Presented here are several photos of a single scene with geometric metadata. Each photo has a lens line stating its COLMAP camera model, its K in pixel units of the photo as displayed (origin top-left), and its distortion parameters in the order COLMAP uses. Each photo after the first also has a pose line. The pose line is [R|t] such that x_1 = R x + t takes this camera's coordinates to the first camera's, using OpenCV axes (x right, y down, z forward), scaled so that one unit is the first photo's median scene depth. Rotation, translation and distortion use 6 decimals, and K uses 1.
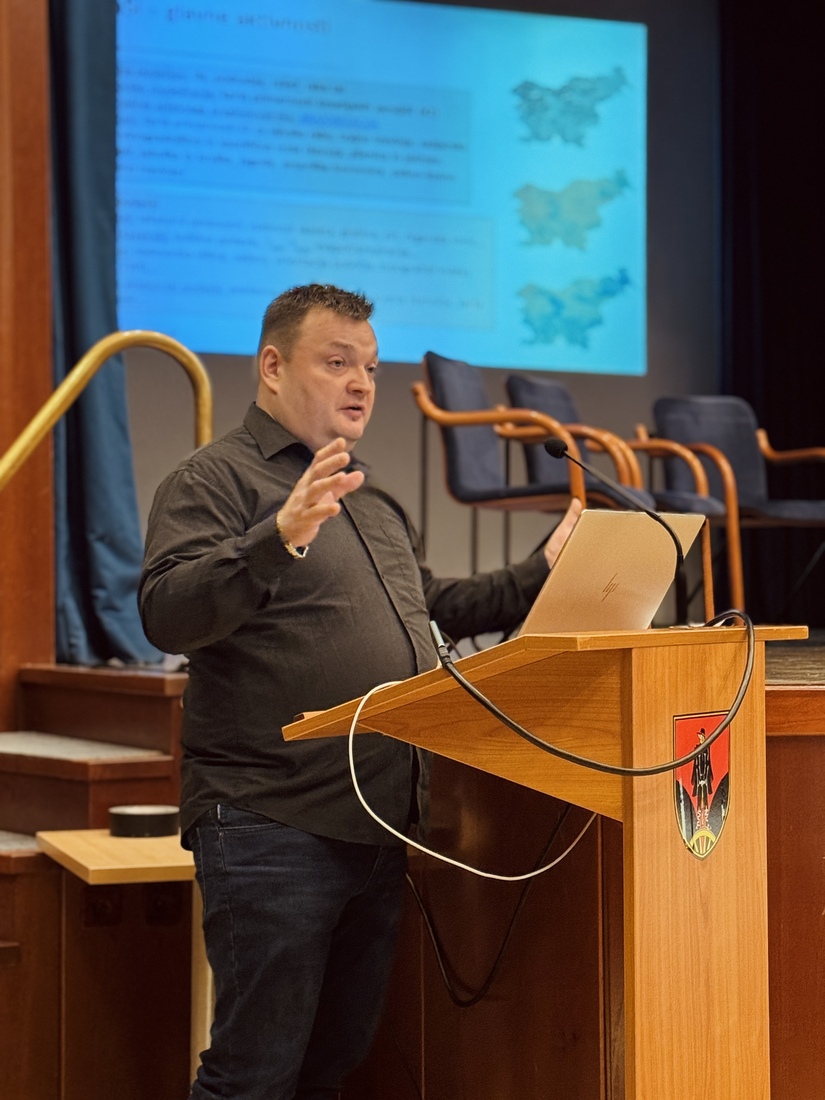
lens RADIAL K [[2151.1, 0, 395.5], [0, 2151.1, 553.2], [0, 0, 1]] dist [0.140198, -0.125898]
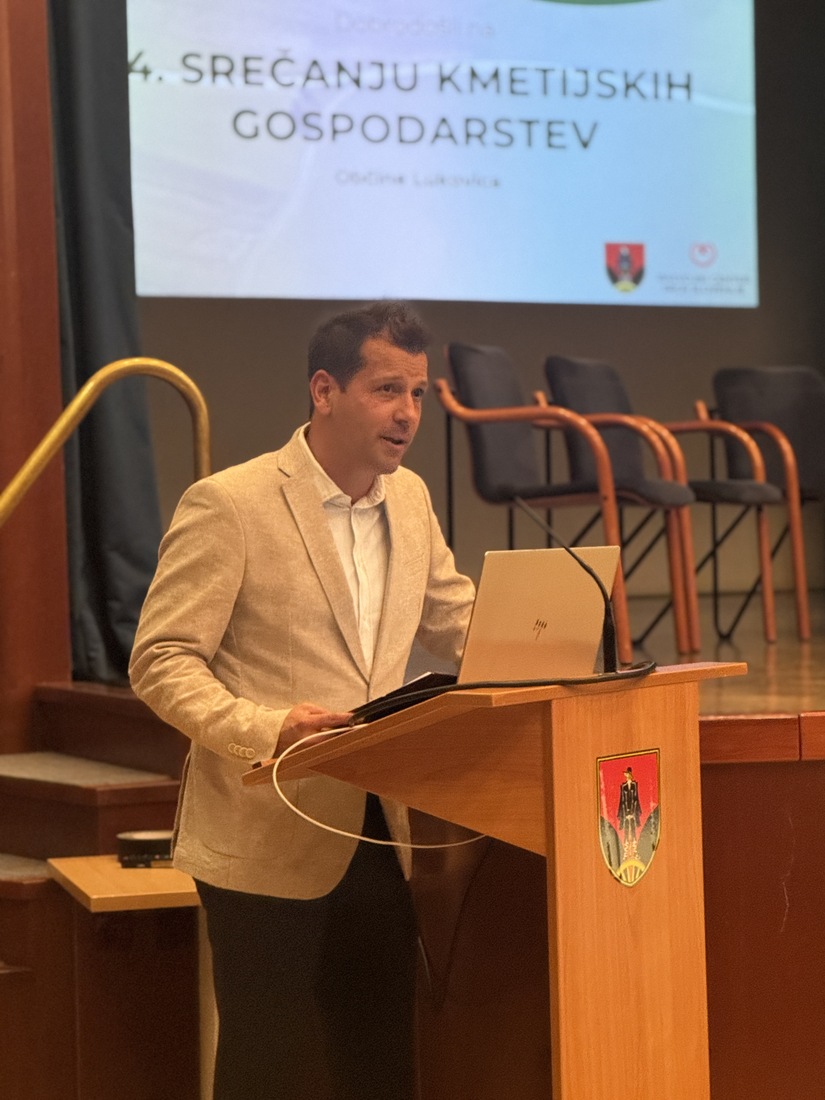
lens RADIAL K [[2596.6, 0, 412.5], [0, 2596.6, 550.0], [0, 0, 1]] dist [-0.056286, 3.852373]
pose [[0.998660, -0.022111, -0.046799, 0.092656], [0.023349, 0.999387, 0.026082, -0.061725], [0.046194, -0.027140, 0.998564, -0.291954]]
